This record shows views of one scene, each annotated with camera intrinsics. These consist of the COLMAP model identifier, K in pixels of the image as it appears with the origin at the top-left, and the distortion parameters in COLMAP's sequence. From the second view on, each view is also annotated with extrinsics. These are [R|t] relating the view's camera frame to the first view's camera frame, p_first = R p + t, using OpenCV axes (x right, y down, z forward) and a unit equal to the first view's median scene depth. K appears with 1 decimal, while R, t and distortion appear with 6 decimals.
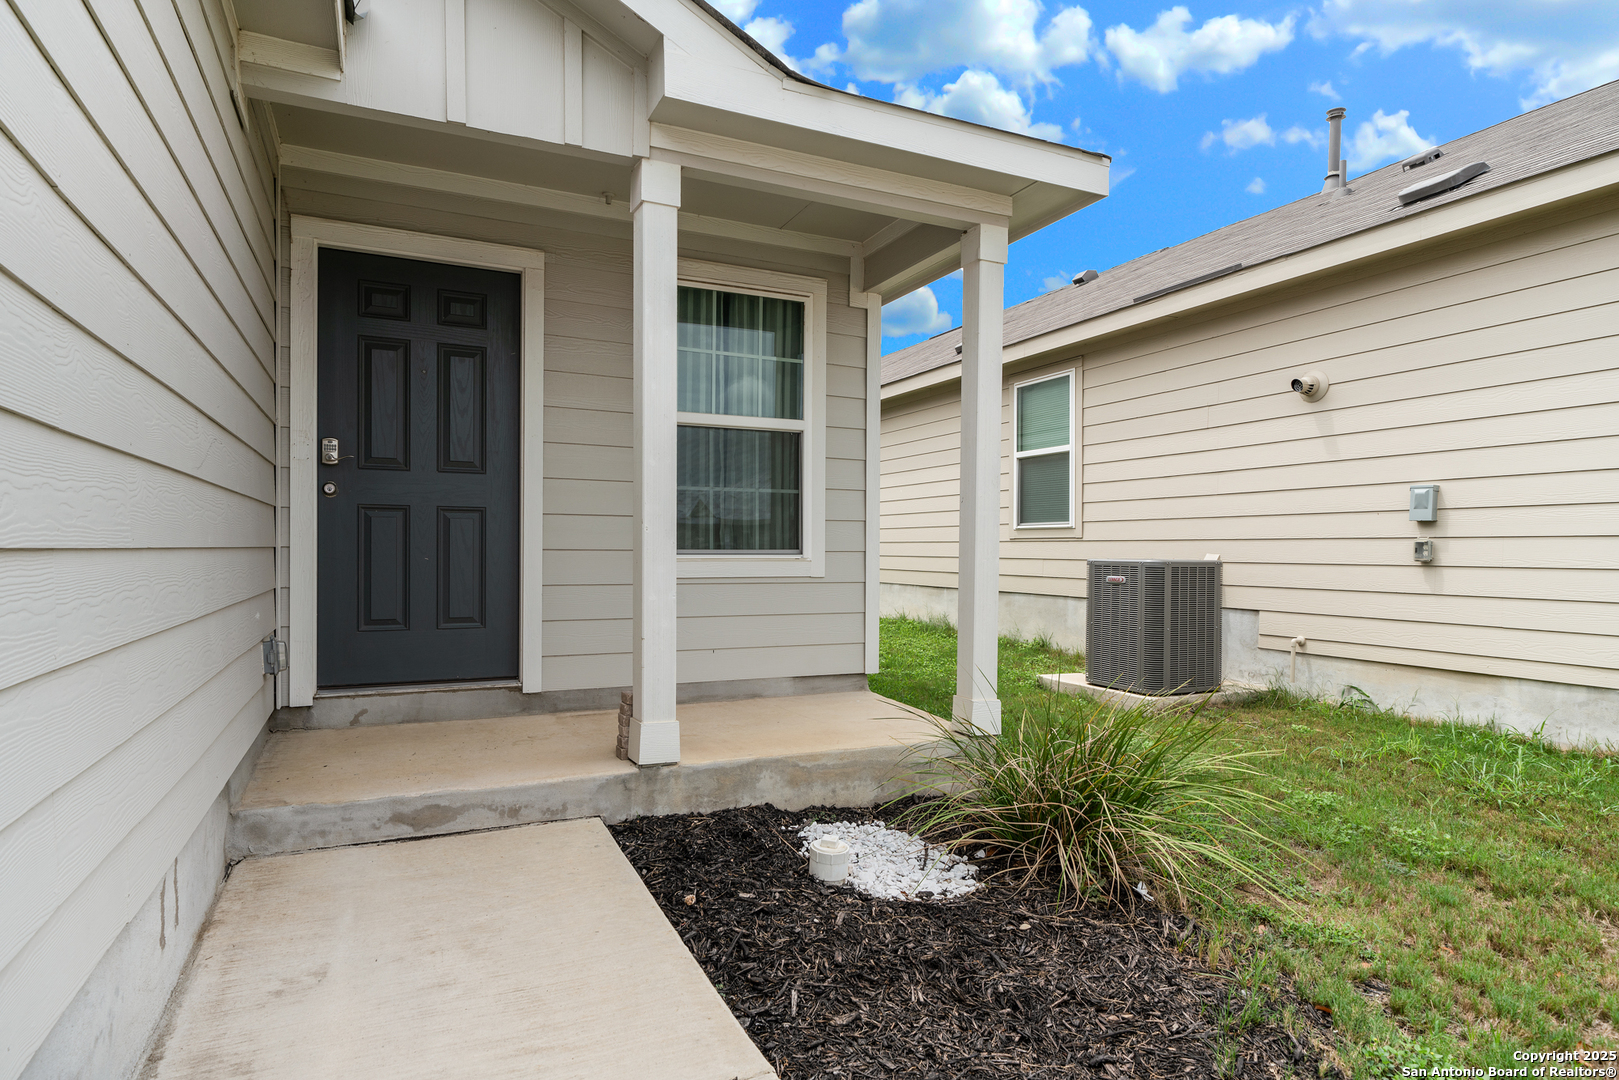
lens RADIAL K [[883.7, 0, 809.9], [0, 883.7, 545.6], [0, 0, 1]] dist [0.002989, 0.000073]
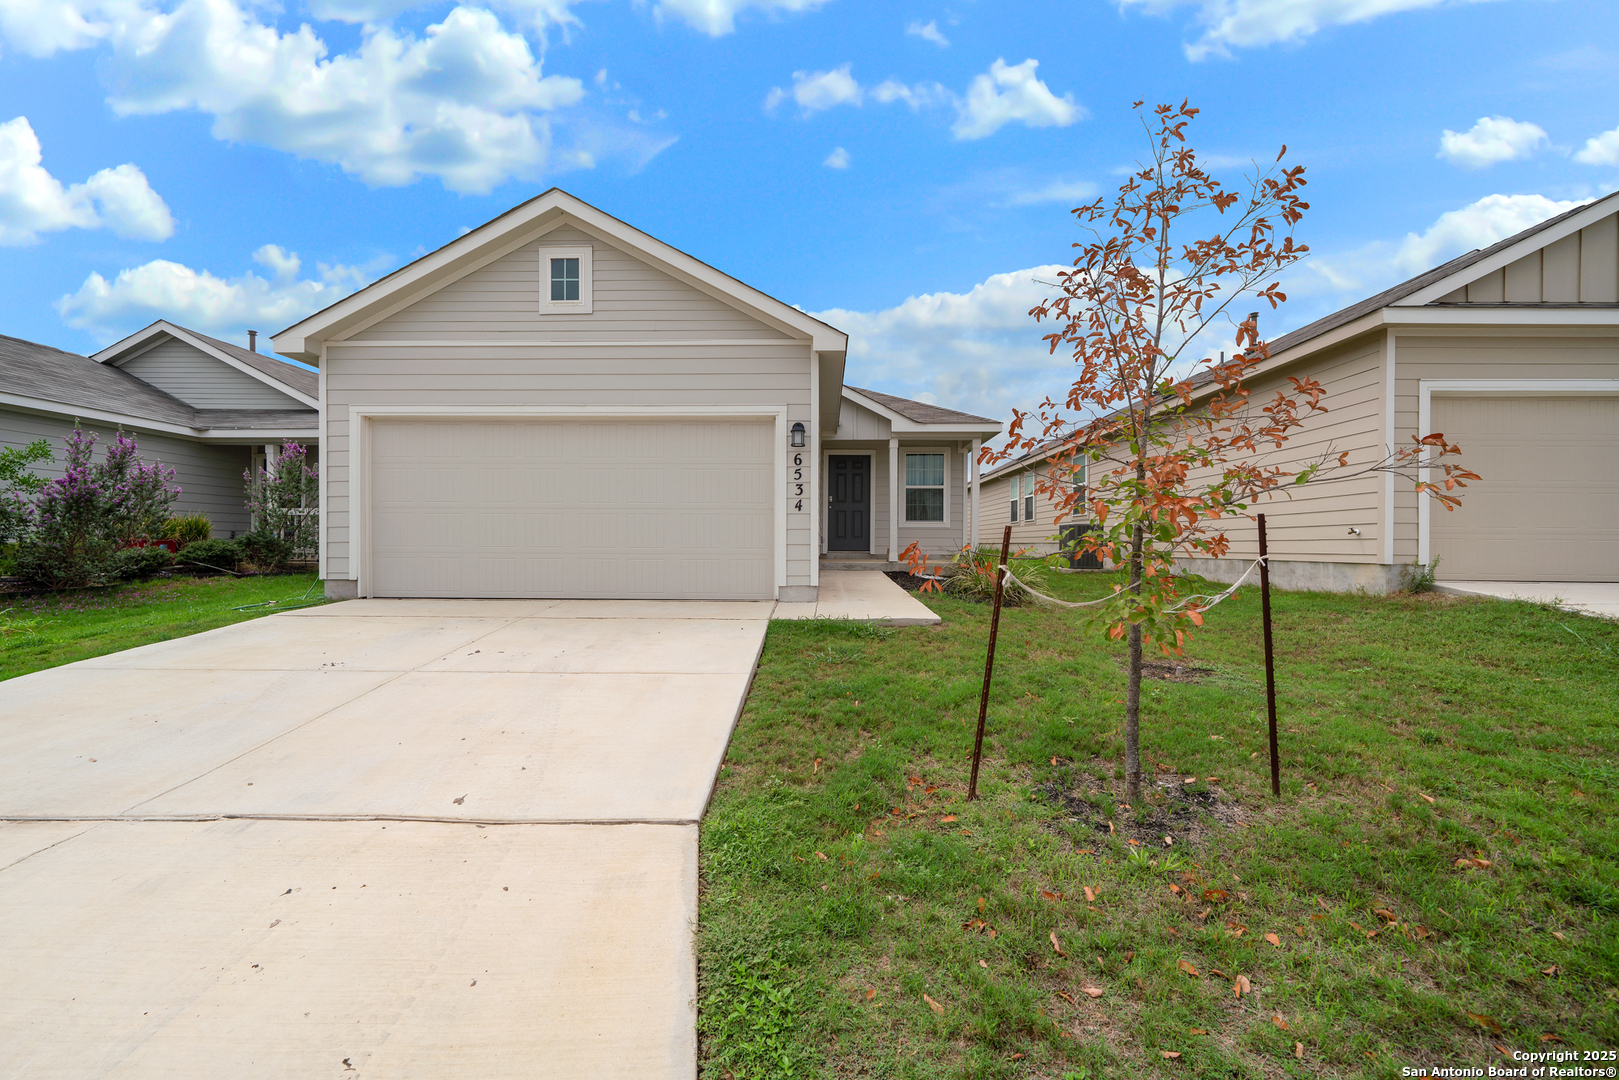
lens RADIAL K [[656.8, 0, 811.0], [0, 656.8, 533.4], [0, 0, 1]] dist [-0.010808, 0.001512]
pose [[0.893203, -0.002295, -0.449648, 0.849347], [-0.000314, 0.999984, -0.005727, 0.086761], [0.449653, 0.005256, 0.893188, -1.973814]]
